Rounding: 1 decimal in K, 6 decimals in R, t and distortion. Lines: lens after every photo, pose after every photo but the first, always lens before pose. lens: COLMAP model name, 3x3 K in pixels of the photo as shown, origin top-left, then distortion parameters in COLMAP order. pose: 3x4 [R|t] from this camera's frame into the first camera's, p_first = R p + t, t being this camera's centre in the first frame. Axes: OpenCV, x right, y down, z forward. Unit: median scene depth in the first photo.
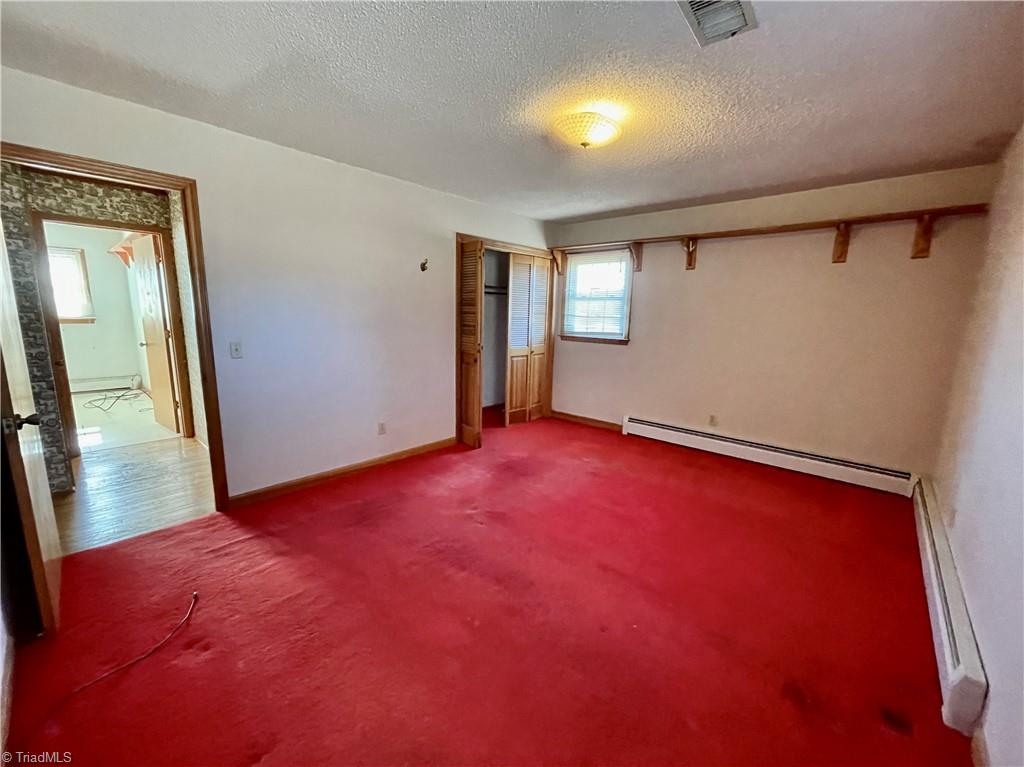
lens RADIAL K [[410.6, 0, 508.3], [0, 410.6, 384.1], [0, 0, 1]] dist [-0.000697, -0.000117]
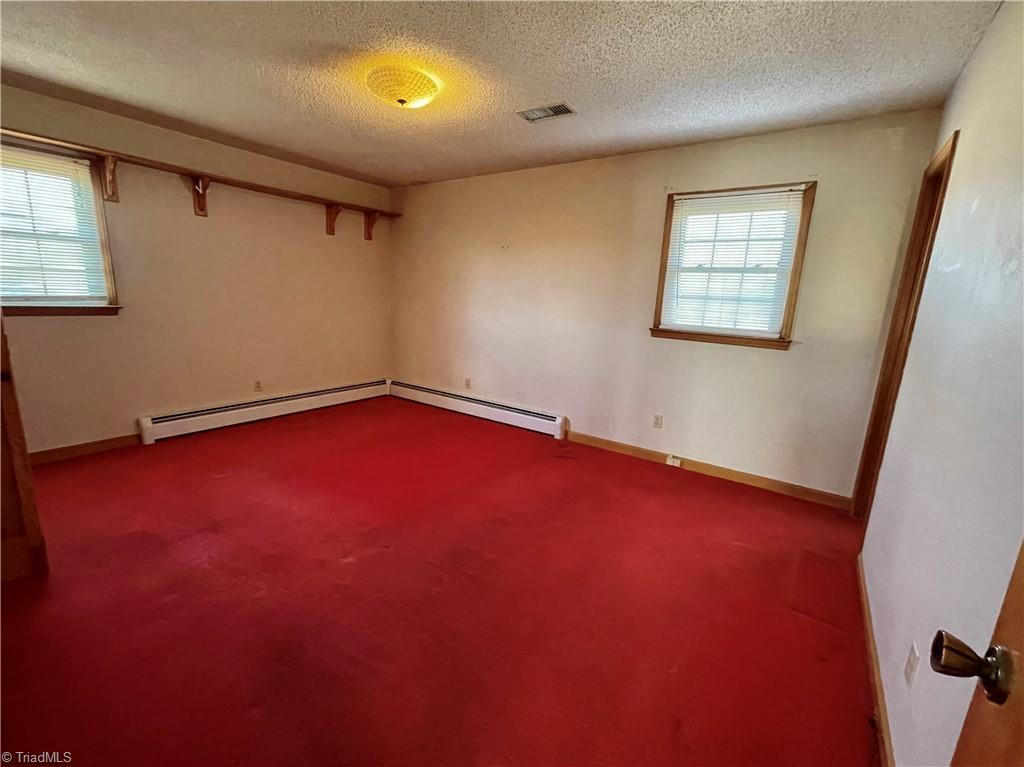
lens RADIAL K [[443.1, 0, 503.1], [0, 443.1, 386.5], [0, 0, 1]] dist [0.000874, 0.000439]
pose [[-0.099143, -0.233059, 0.967396, -0.555872], [0.128539, 0.961041, 0.244701, -0.090221], [-0.986736, 0.148609, -0.065323, 0.514103]]
